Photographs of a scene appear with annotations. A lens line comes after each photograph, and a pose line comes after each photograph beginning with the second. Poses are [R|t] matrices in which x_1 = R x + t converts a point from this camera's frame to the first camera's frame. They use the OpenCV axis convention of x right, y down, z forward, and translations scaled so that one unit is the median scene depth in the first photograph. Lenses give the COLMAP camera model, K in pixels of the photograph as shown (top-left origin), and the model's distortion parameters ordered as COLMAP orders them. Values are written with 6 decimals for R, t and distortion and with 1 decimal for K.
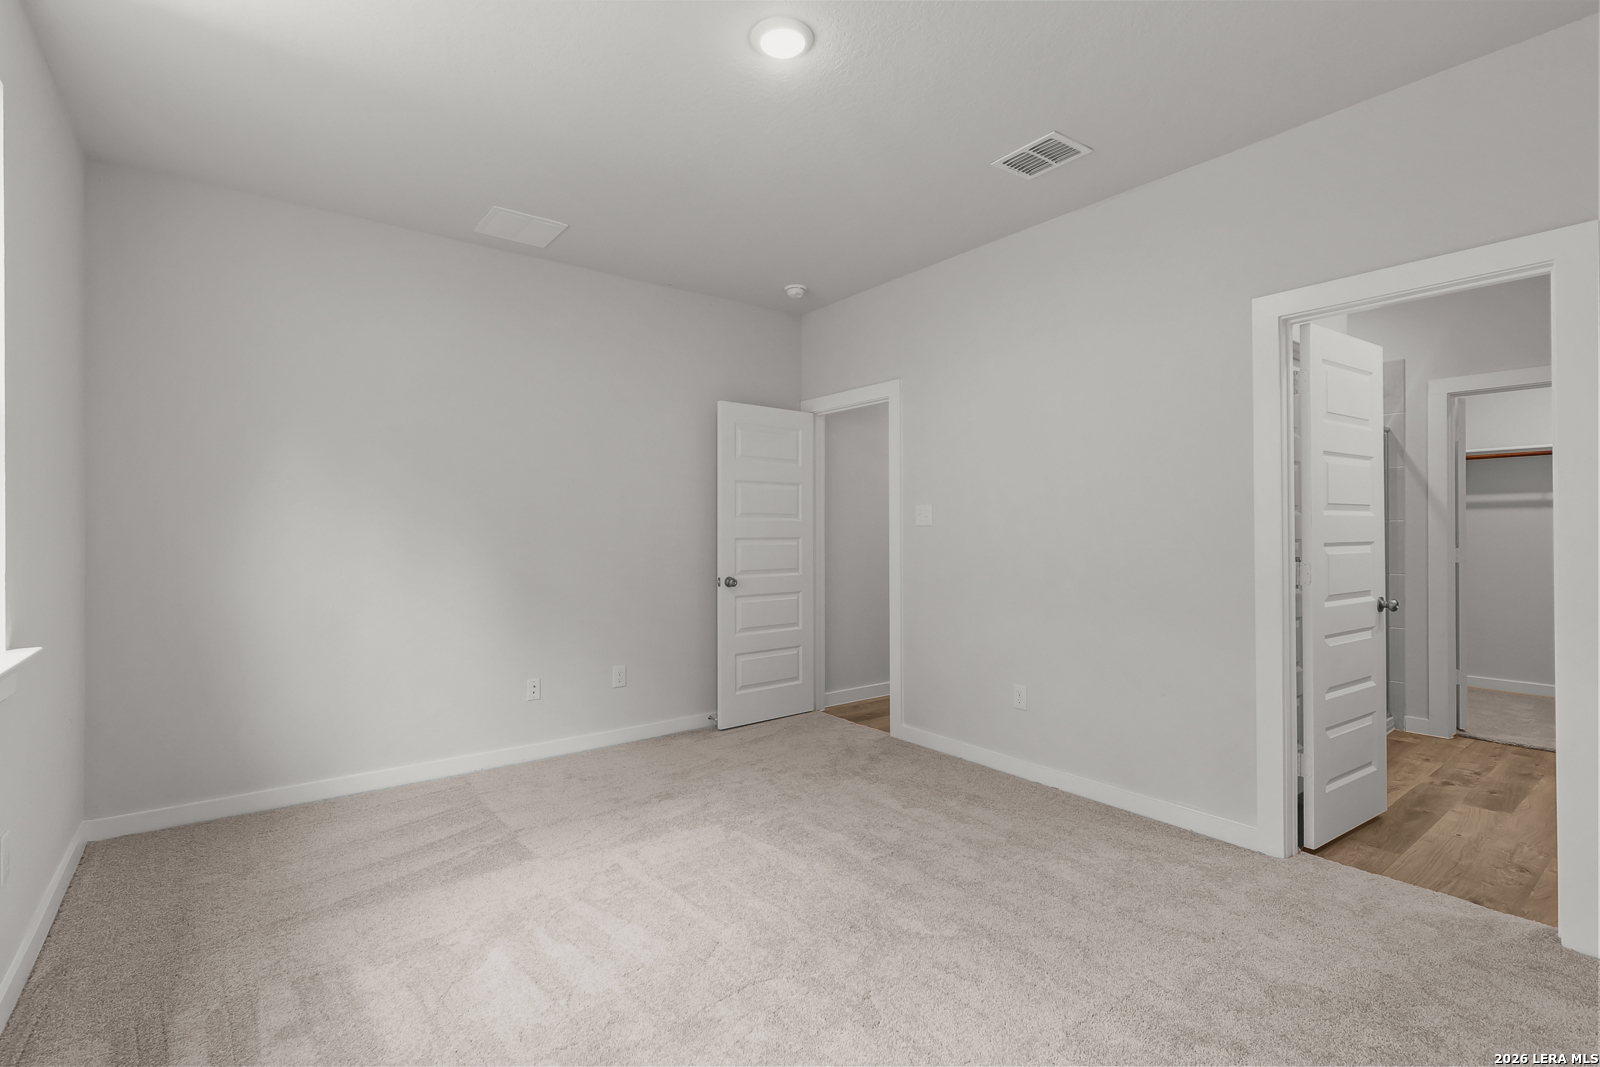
lens RADIAL K [[738.3, 0, 803.4], [0, 738.3, 534.2], [0, 0, 1]] dist [-0.002153, -0.000056]
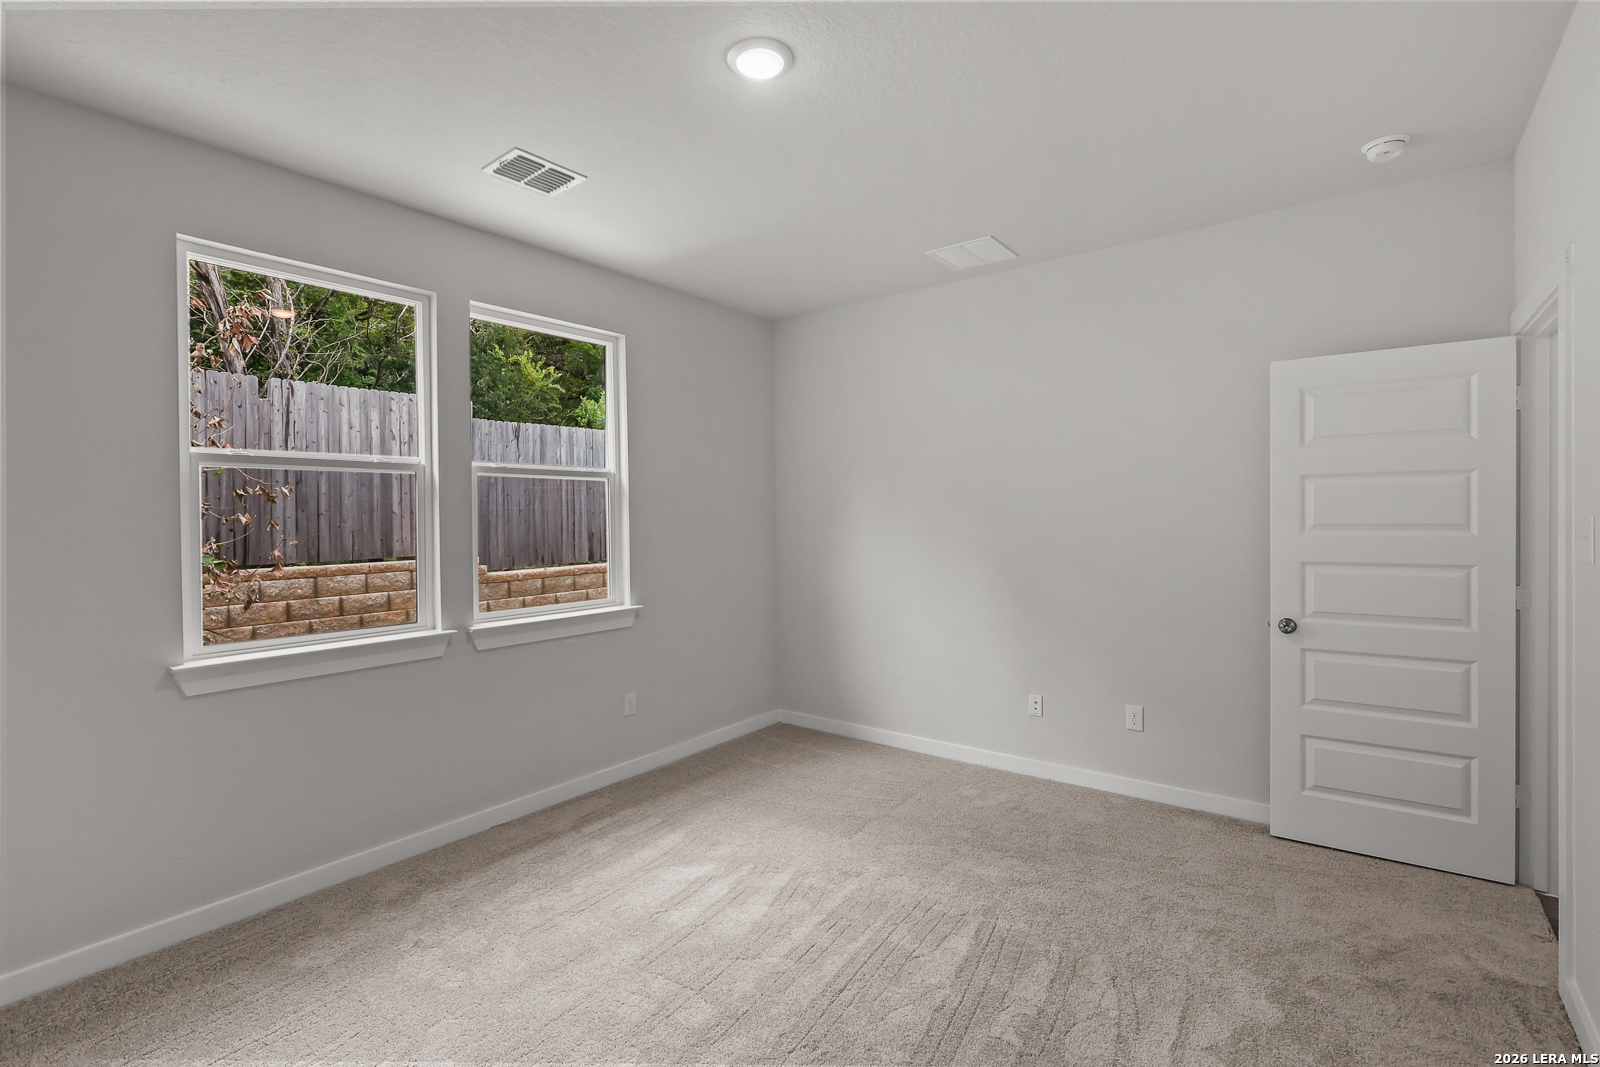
lens RADIAL K [[760.3, 0, 805.2], [0, 760.3, 528.6], [0, 0, 1]] dist [-0.001691, 0.000140]
pose [[0.247105, 0.021146, -0.968758, 0.527098], [0.002442, 0.999745, 0.022446, -0.046985], [0.968986, -0.007912, 0.246991, 0.452508]]
